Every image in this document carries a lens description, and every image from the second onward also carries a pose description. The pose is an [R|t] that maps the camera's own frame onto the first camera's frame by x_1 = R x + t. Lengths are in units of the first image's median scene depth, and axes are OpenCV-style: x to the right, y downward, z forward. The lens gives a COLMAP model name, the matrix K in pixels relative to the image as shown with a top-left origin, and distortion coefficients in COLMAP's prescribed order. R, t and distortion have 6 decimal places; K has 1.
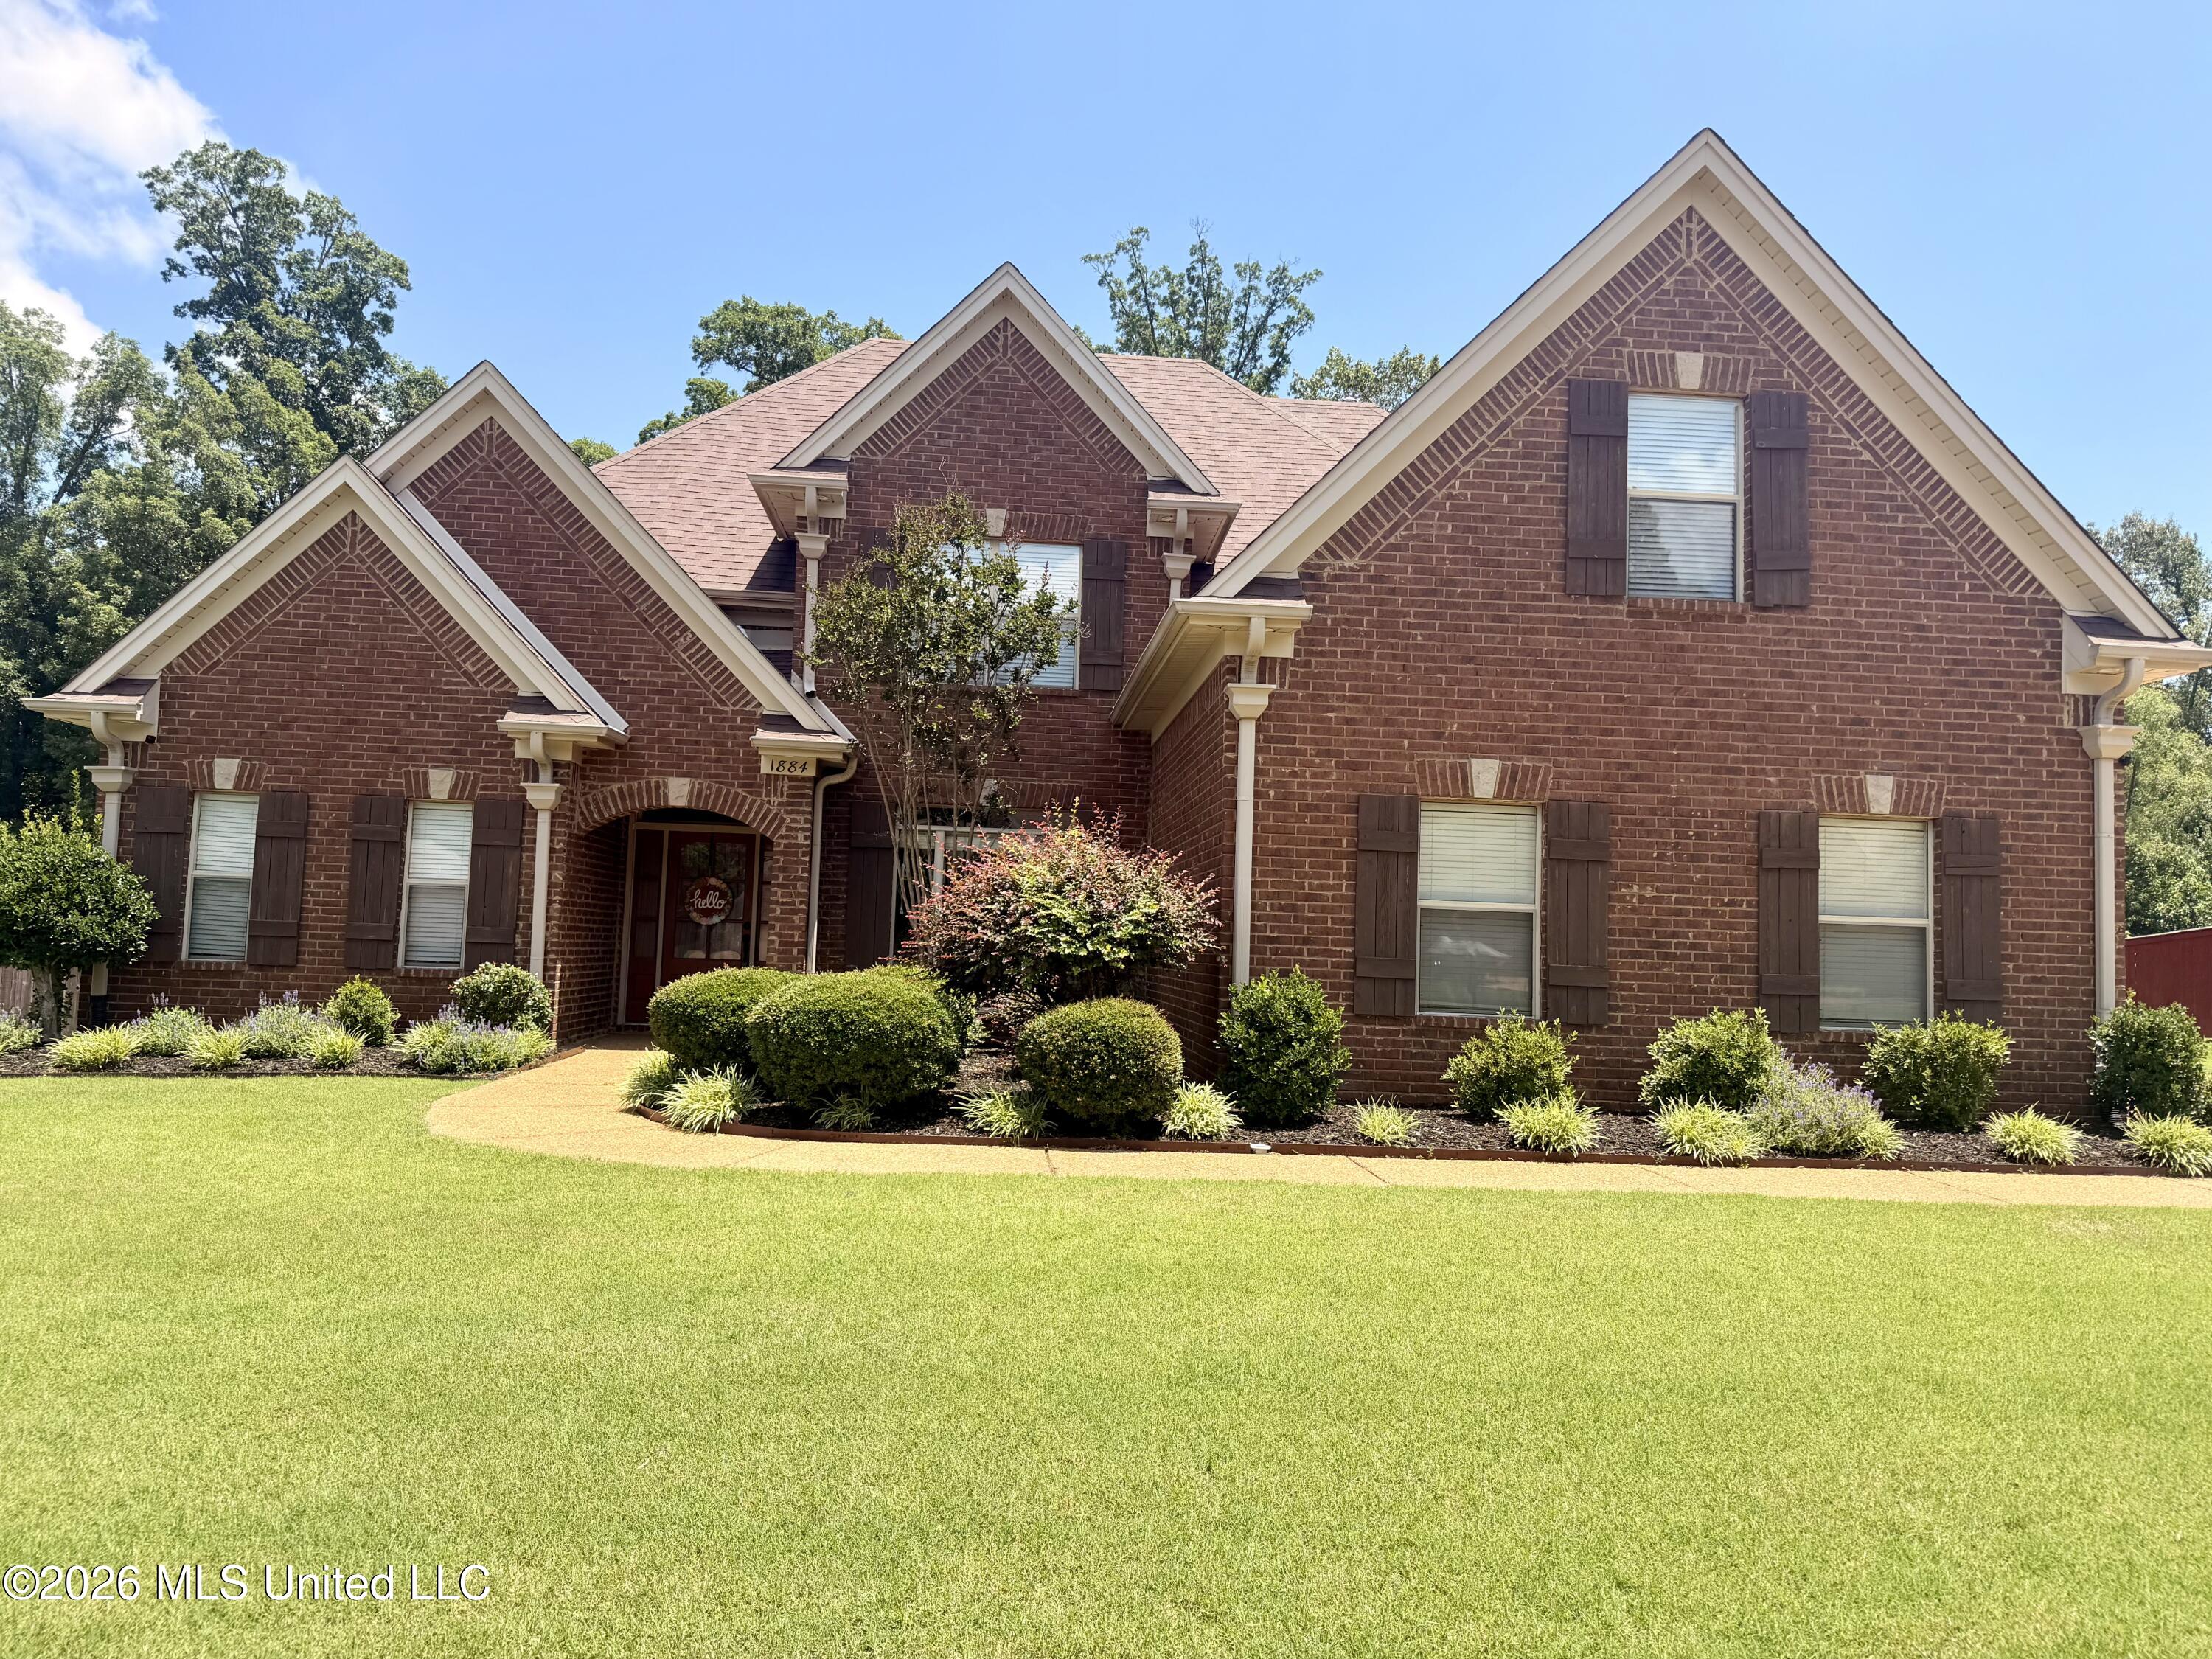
lens RADIAL K [[1545.8, 0, 1106.0], [0, 1545.8, 829.5], [0, 0, 1]] dist [0.149731, -0.286376]
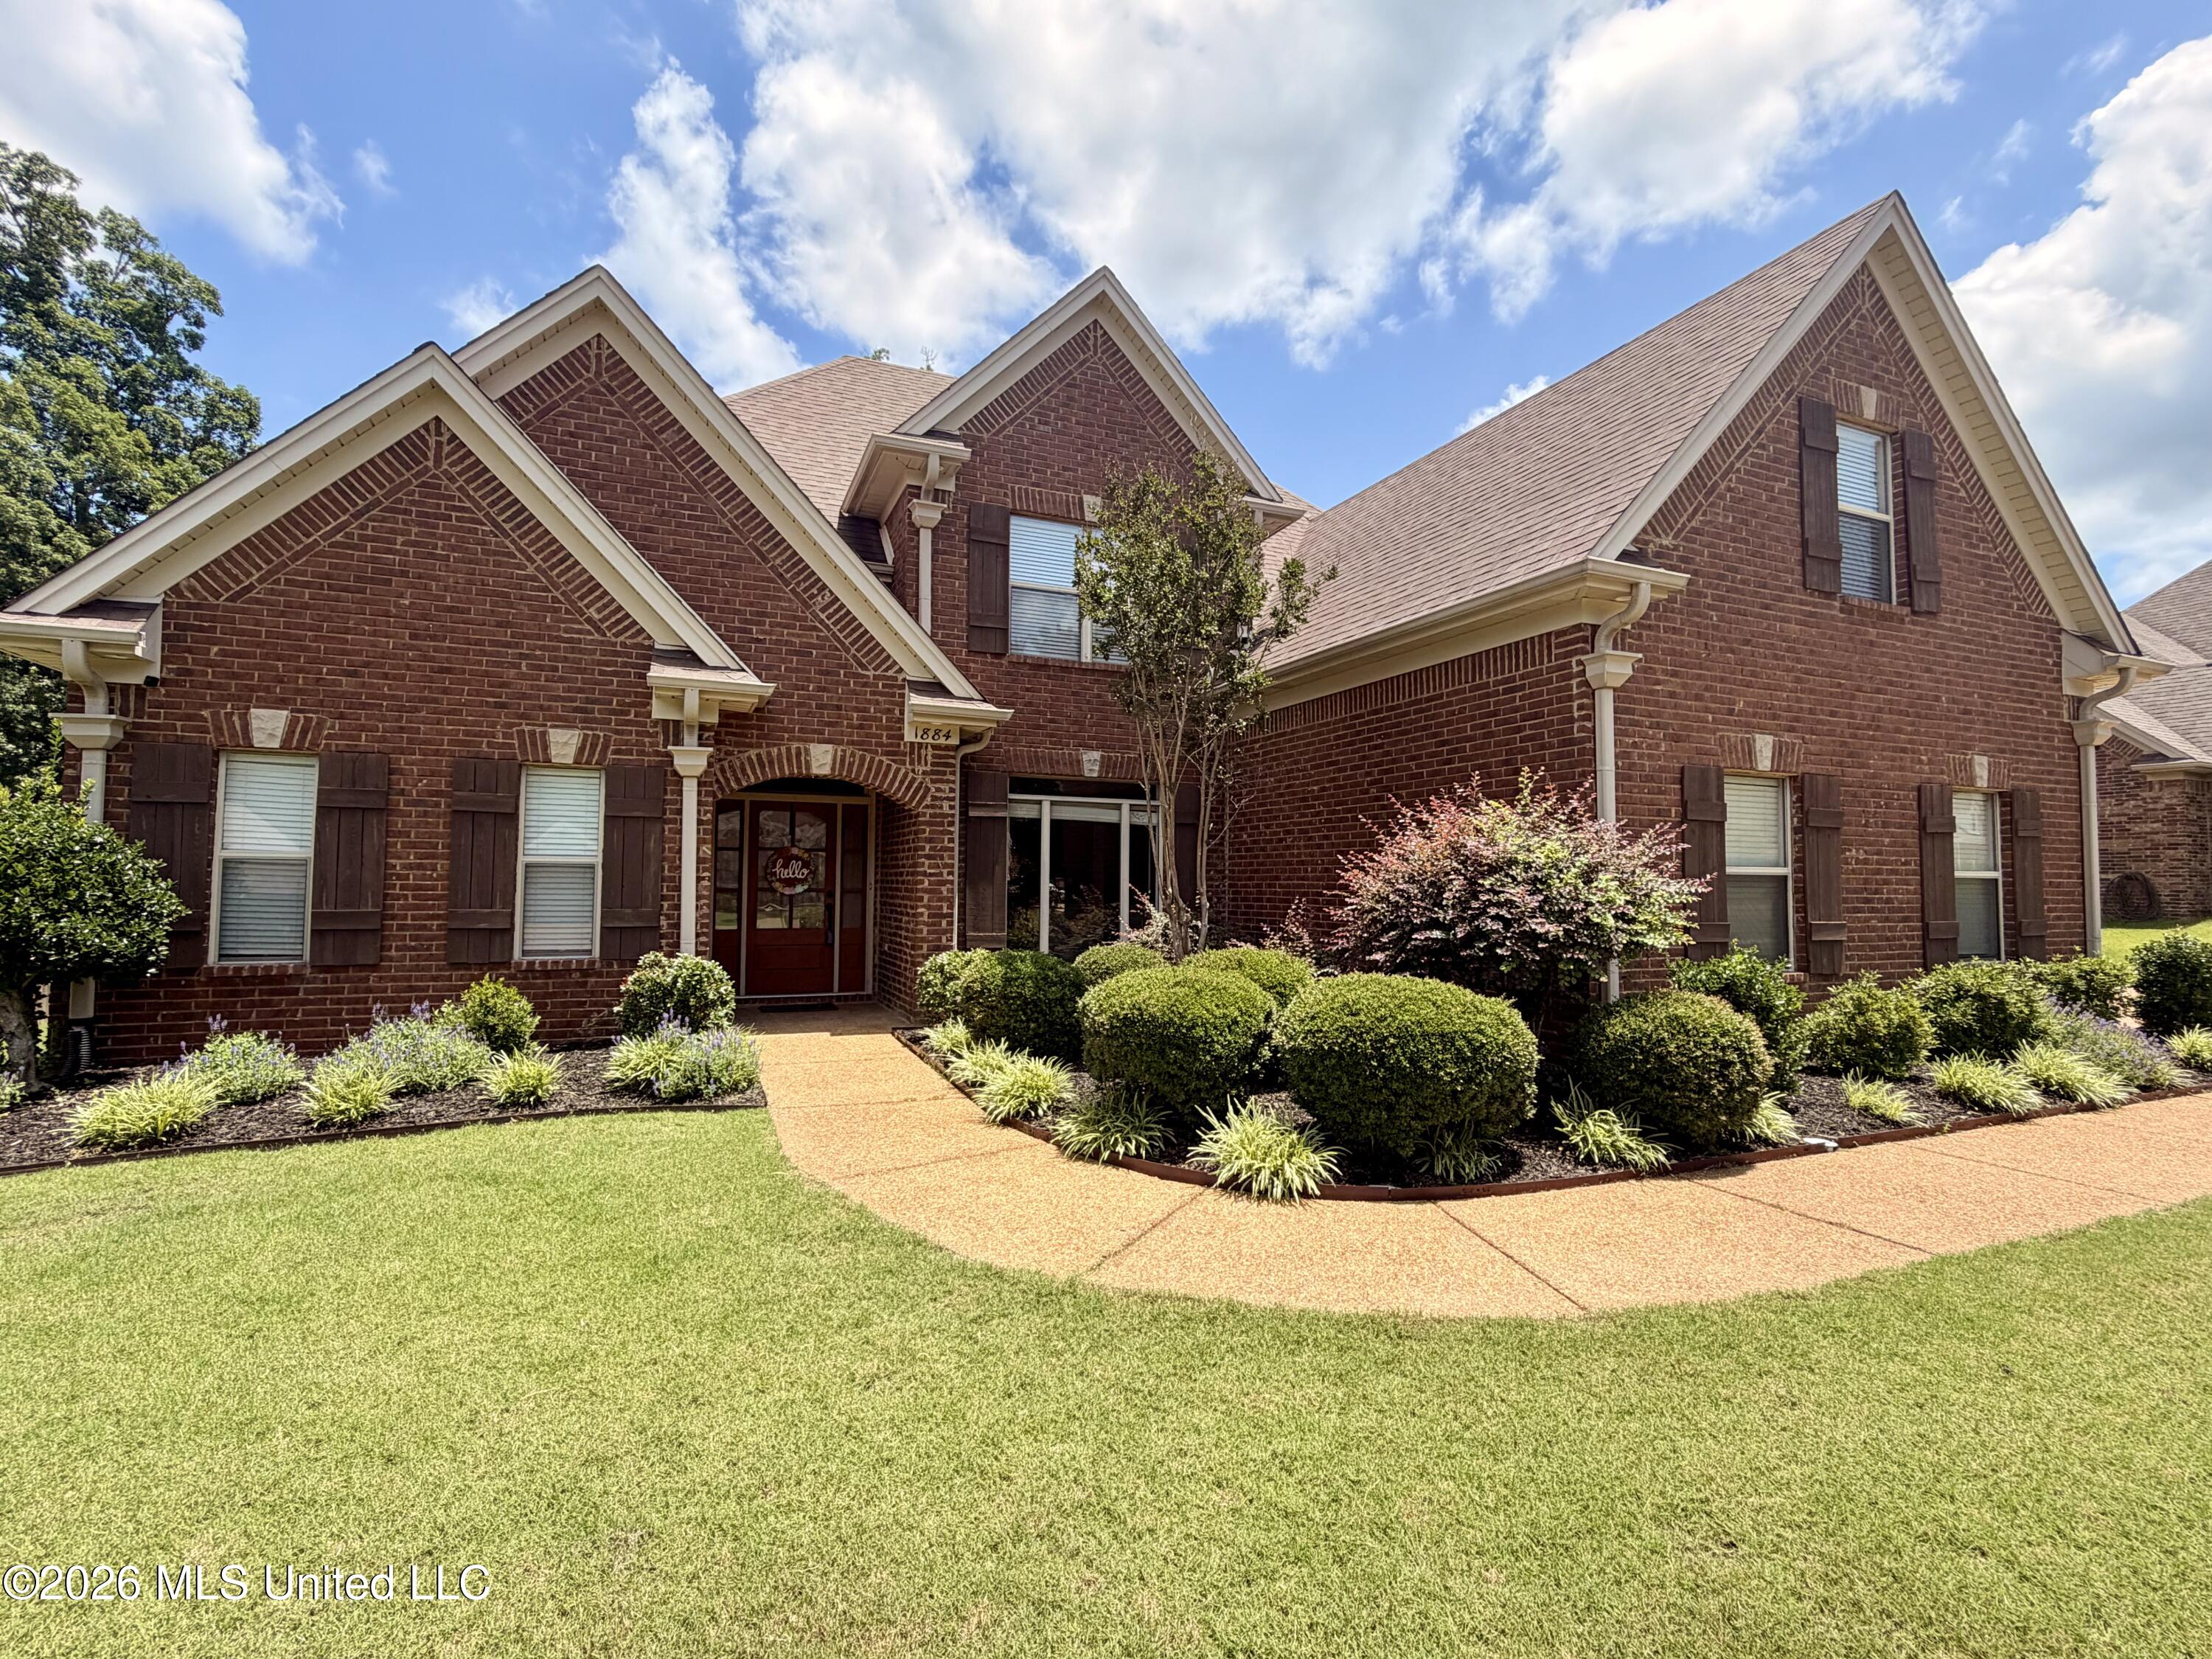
lens RADIAL K [[1027.5, 0, 1104.9], [0, 1027.5, 829.7], [0, 0, 1]] dist [0.014487, -0.016724]
pose [[0.945315, -0.009192, 0.326030, -0.324659], [-0.000897, 0.999526, 0.030783, -0.000765], [-0.326159, -0.029392, 0.944858, 0.362982]]
